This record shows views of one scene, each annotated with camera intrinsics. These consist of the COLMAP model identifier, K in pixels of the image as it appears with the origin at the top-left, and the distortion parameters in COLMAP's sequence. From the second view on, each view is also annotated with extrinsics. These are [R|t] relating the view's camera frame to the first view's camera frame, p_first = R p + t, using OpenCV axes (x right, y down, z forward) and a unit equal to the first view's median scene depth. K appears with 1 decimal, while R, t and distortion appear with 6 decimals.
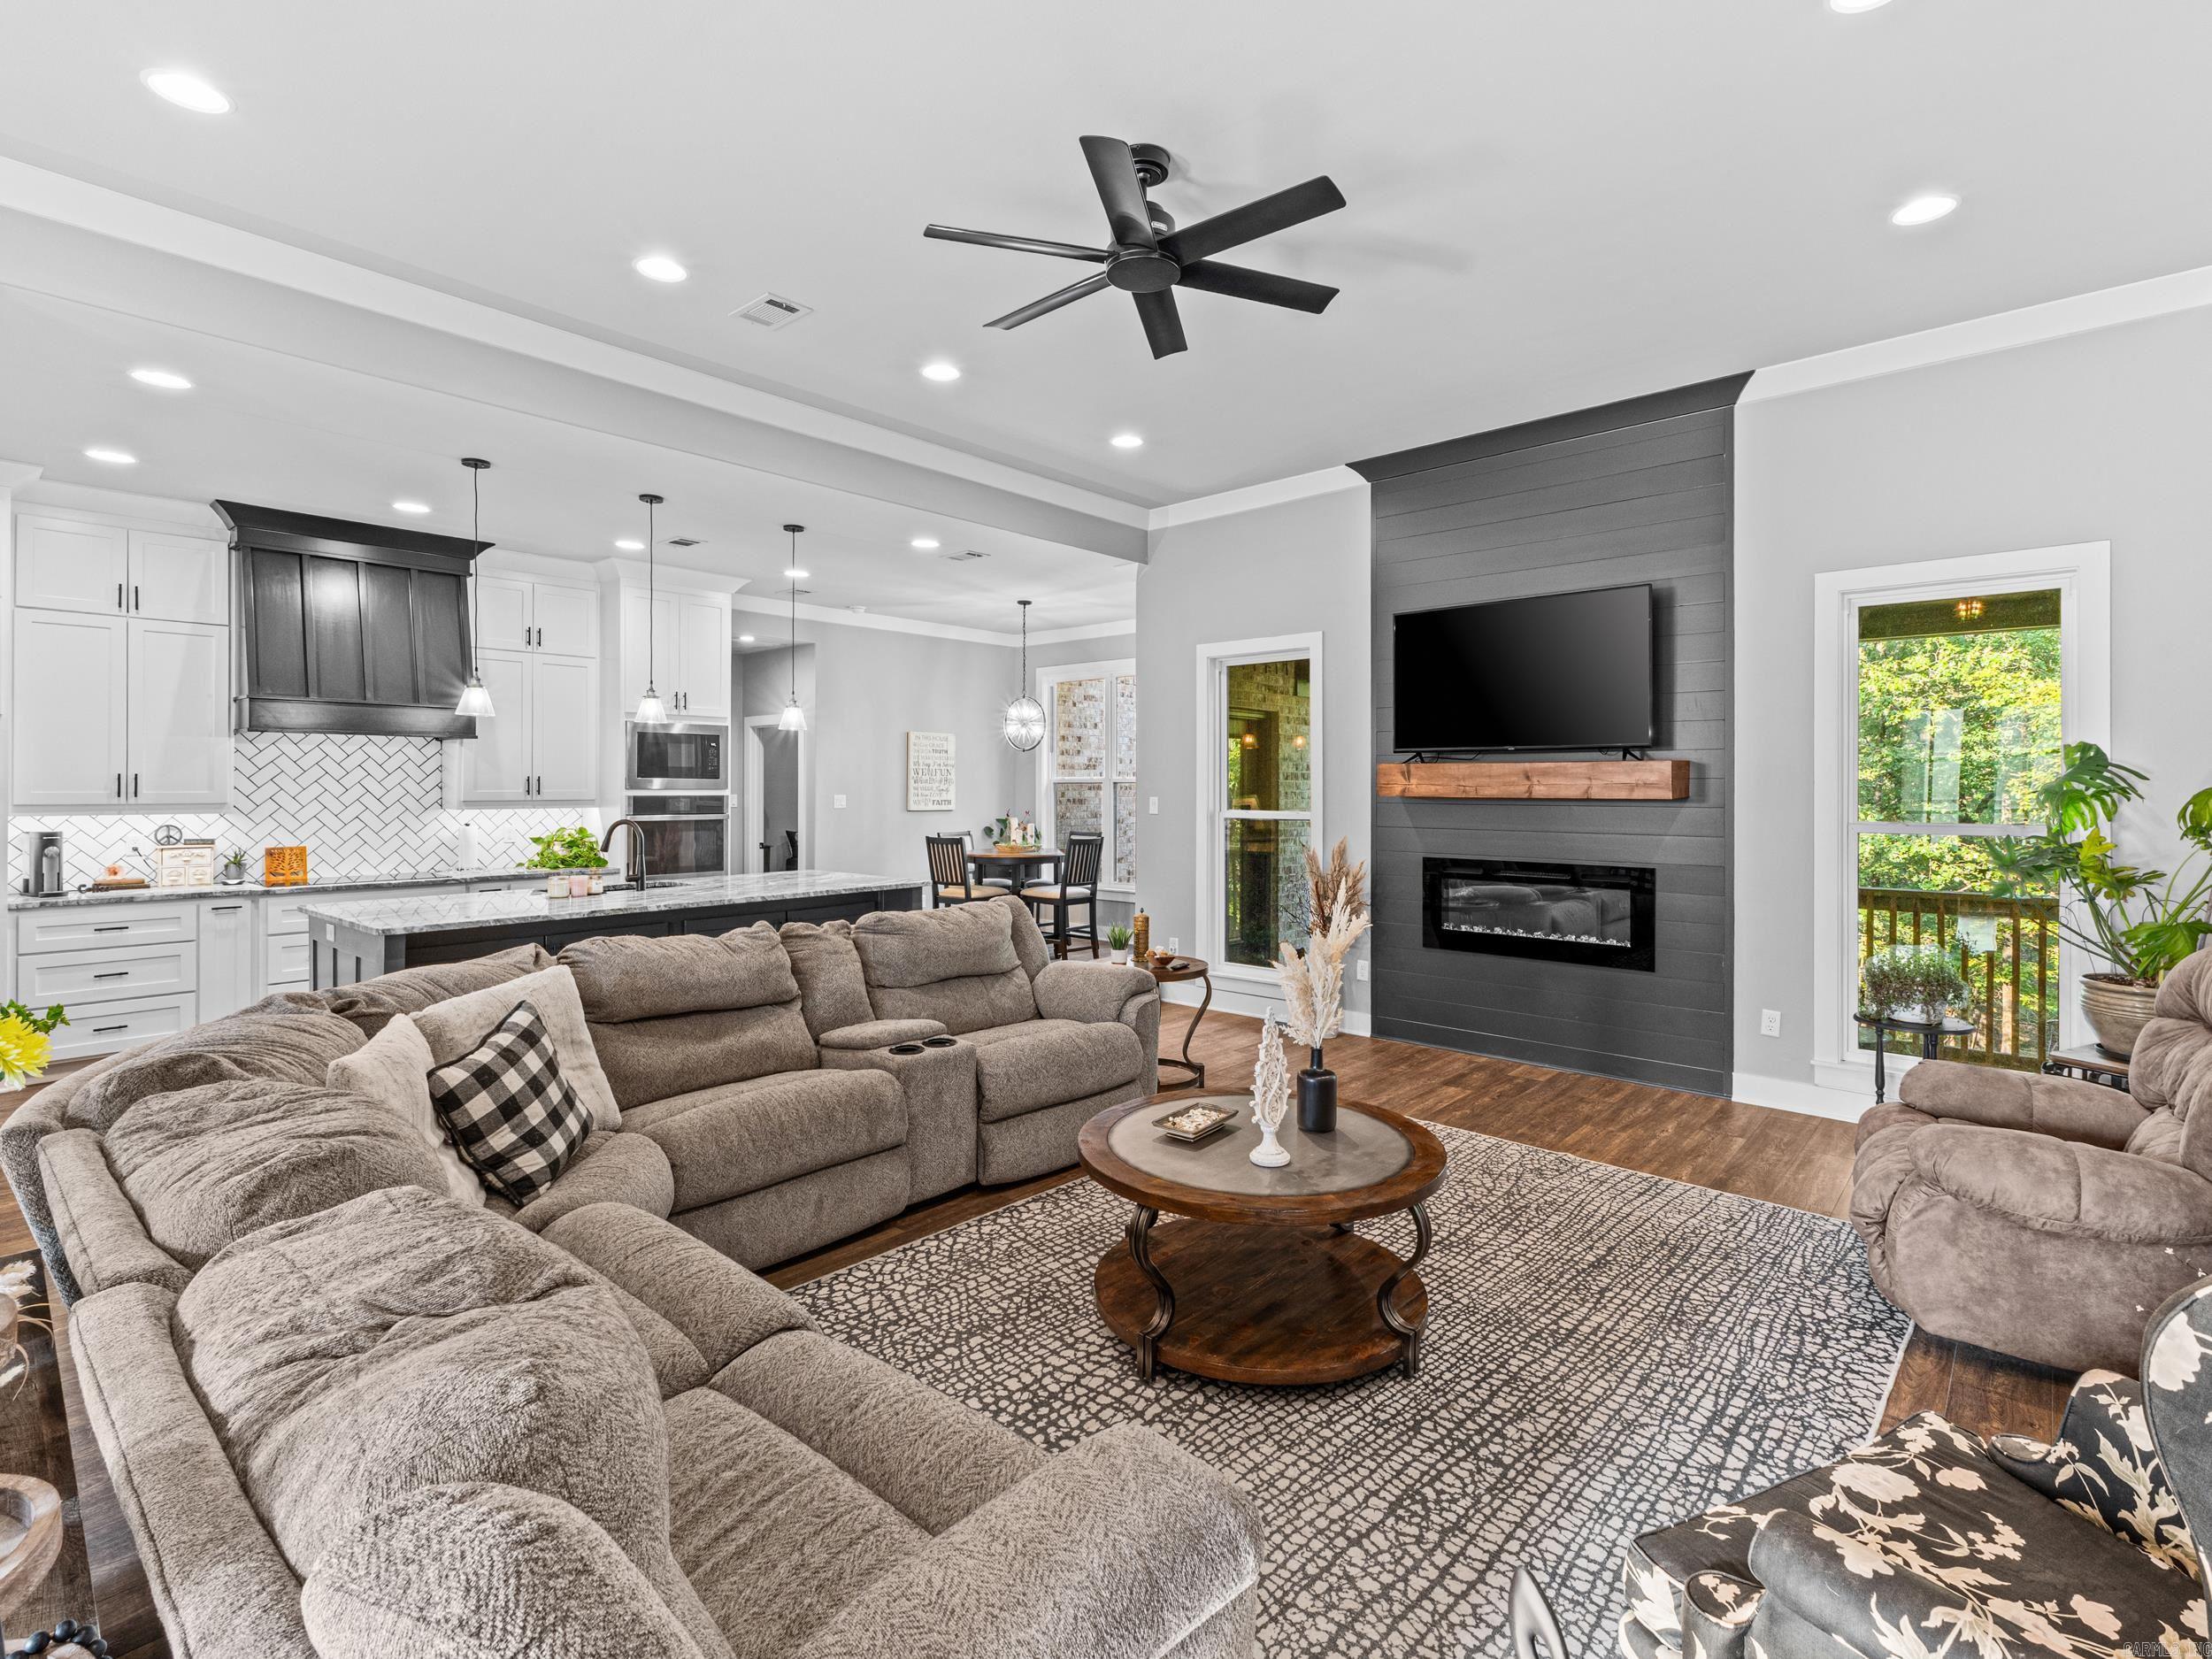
lens RADIAL K [[1065.6, 0, 1117.7], [0, 1065.6, 780.4], [0, 0, 1]] dist [0.002792, 0.000502]
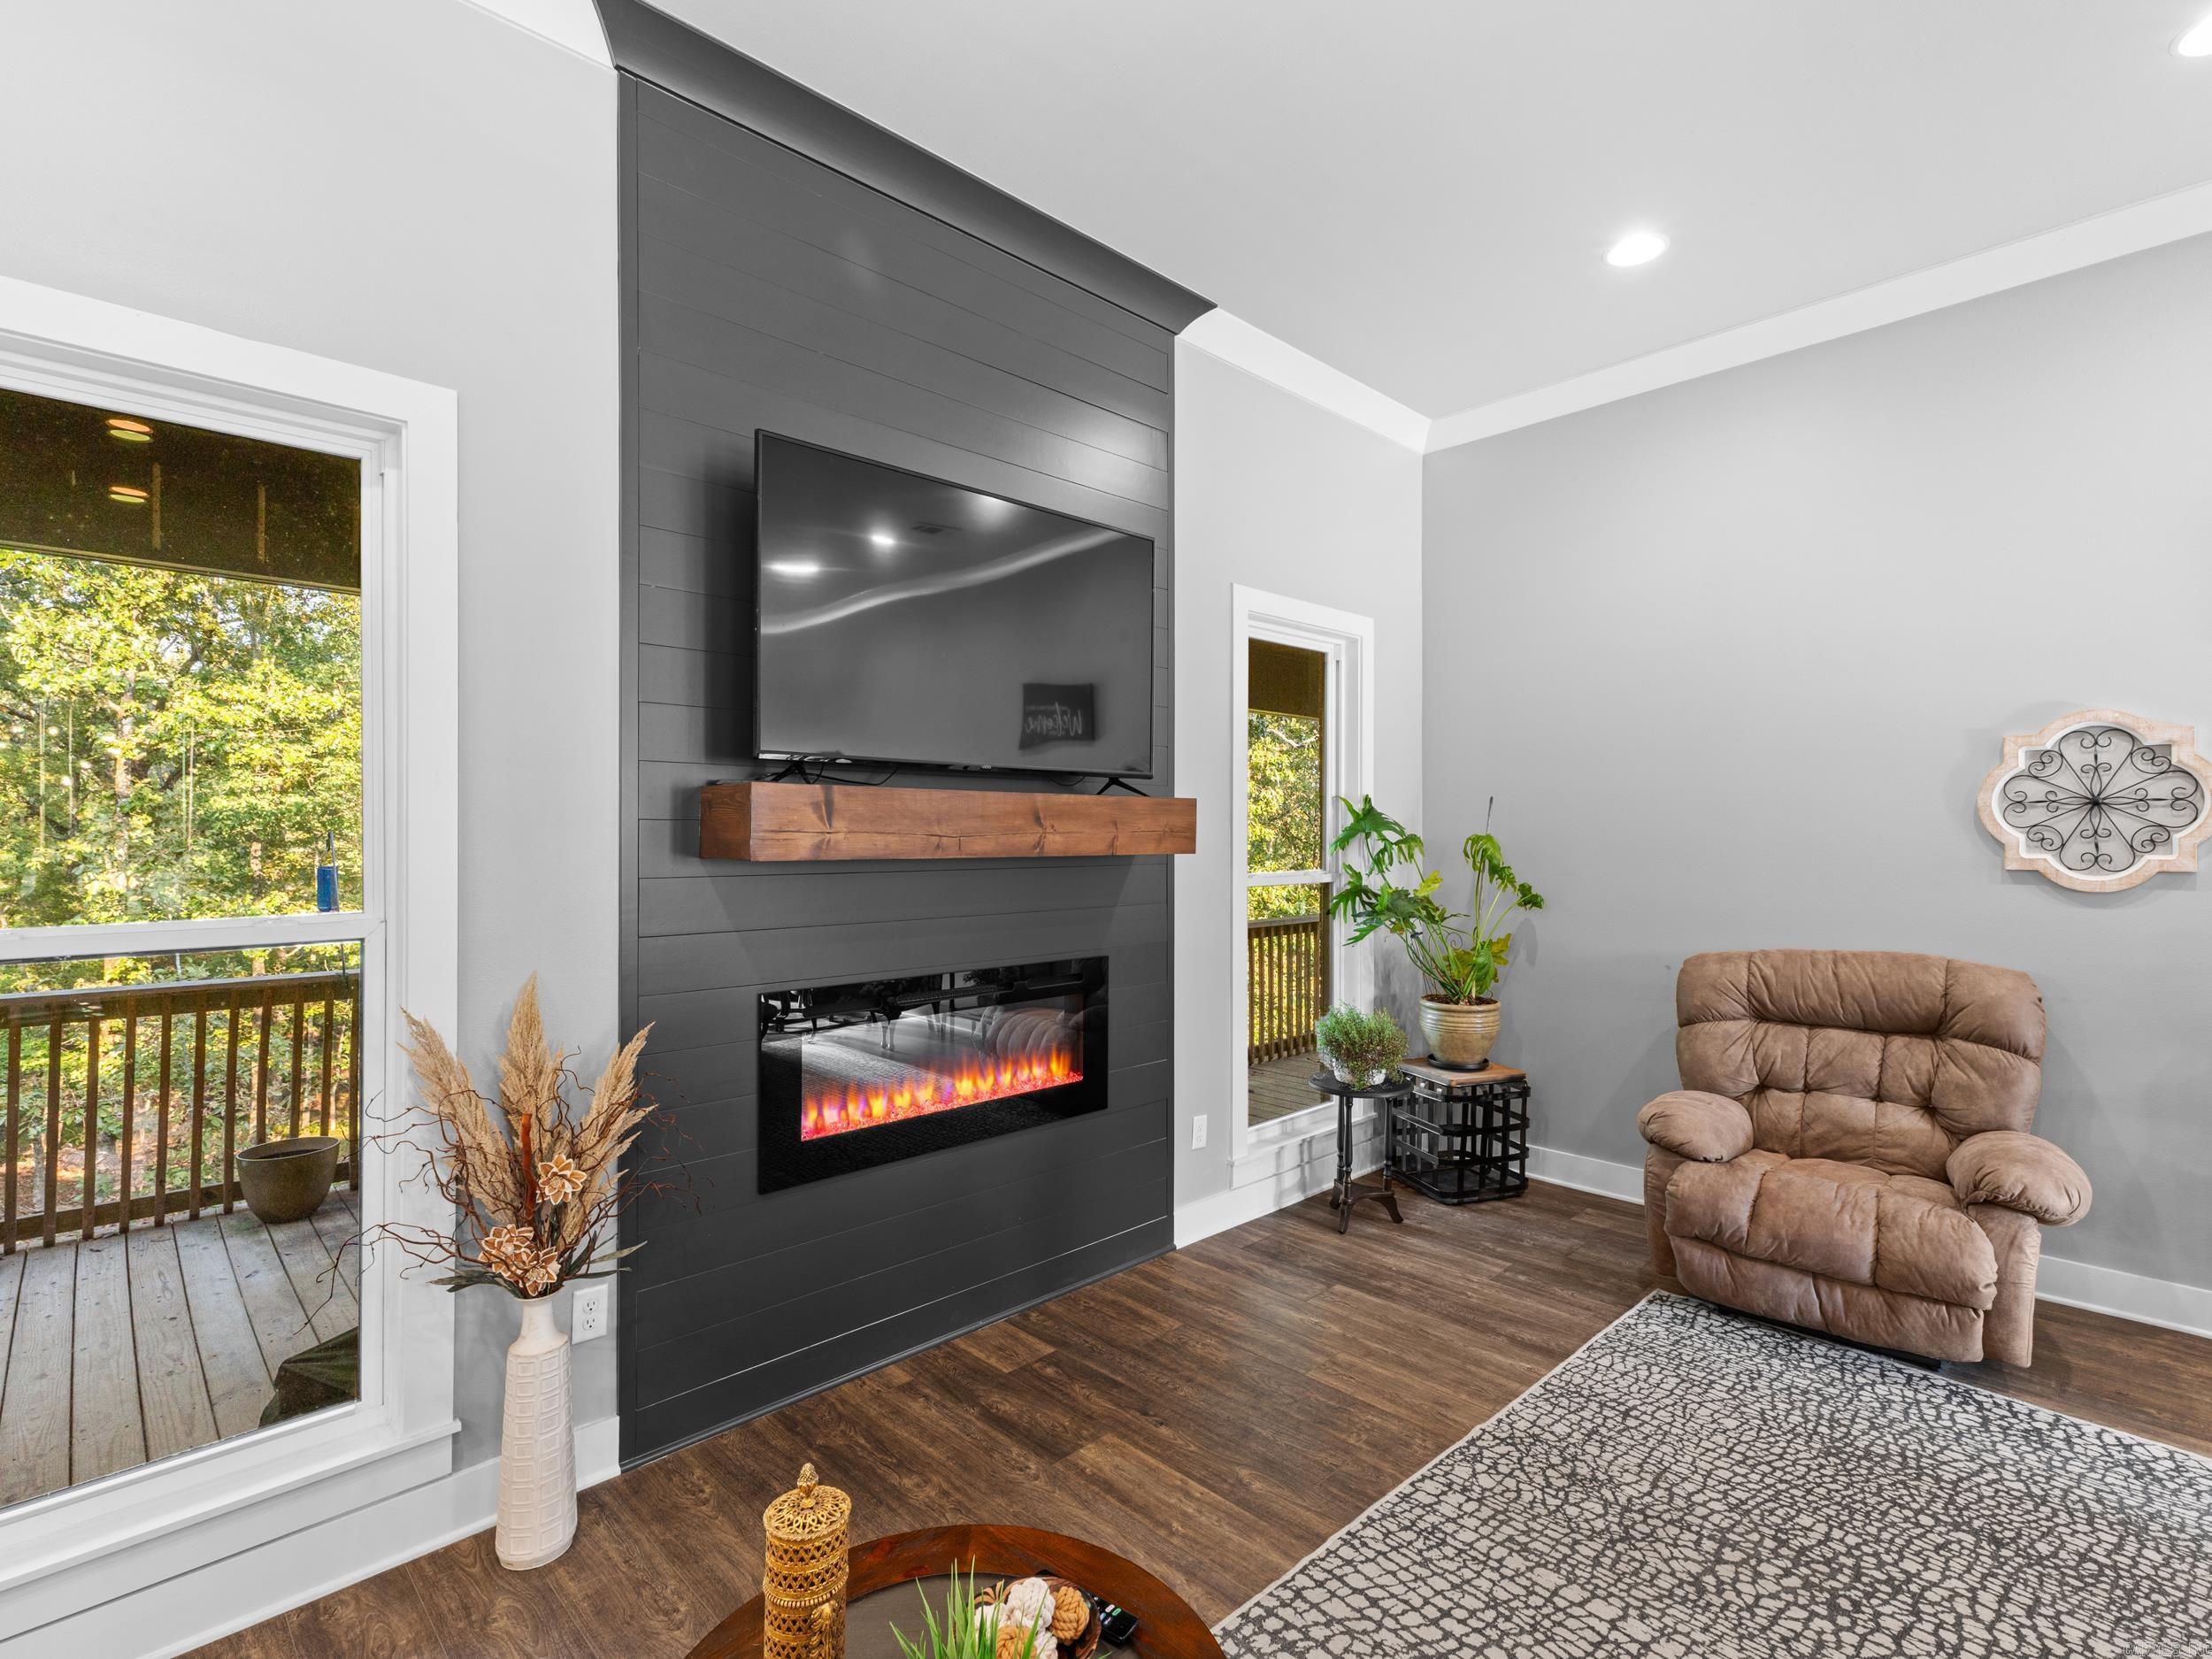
lens RADIAL K [[1050.1, 0, 1113.1], [0, 1050.1, 834.9], [0, 0, 1]] dist [0.002123, 0.000424]
pose [[0.073744, -0.000943, 0.997277, -0.147169], [-0.003866, 0.999992, 0.001231, 0.003960], [-0.997270, -0.003946, 0.073739, 0.849467]]
